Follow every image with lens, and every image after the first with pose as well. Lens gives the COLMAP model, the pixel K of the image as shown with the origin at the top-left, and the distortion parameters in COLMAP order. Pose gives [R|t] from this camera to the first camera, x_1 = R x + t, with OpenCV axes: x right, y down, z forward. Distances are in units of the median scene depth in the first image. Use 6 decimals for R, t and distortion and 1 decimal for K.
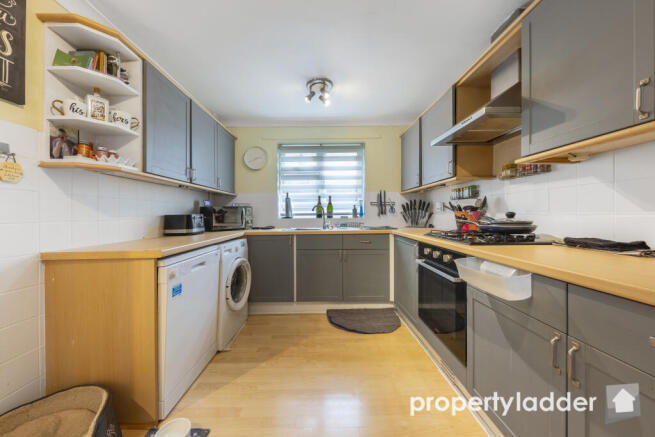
lens RADIAL K [[228.0, 0, 321.8], [0, 228.0, 216.1], [0, 0, 1]] dist [0.005240, -0.000091]
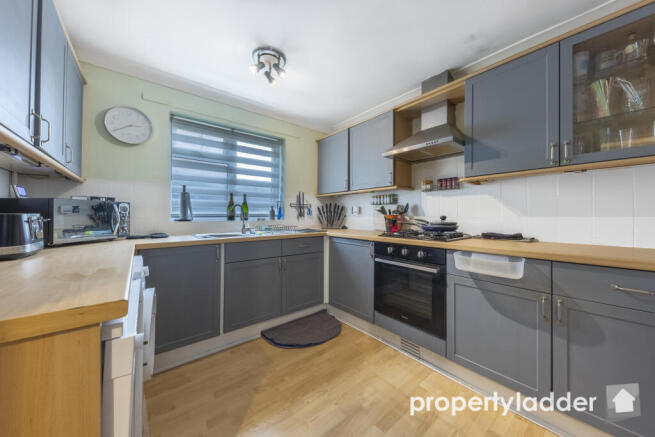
lens RADIAL K [[228.0, 0, 325.5], [0, 228.0, 217.1], [0, 0, 1]] dist [0.005240, -0.000091]
pose [[0.779278, 0.006650, 0.626644, -0.326002], [-0.003522, 0.999974, -0.006232, 0.000028], [-0.626669, 0.002649, 0.779281, 0.214190]]
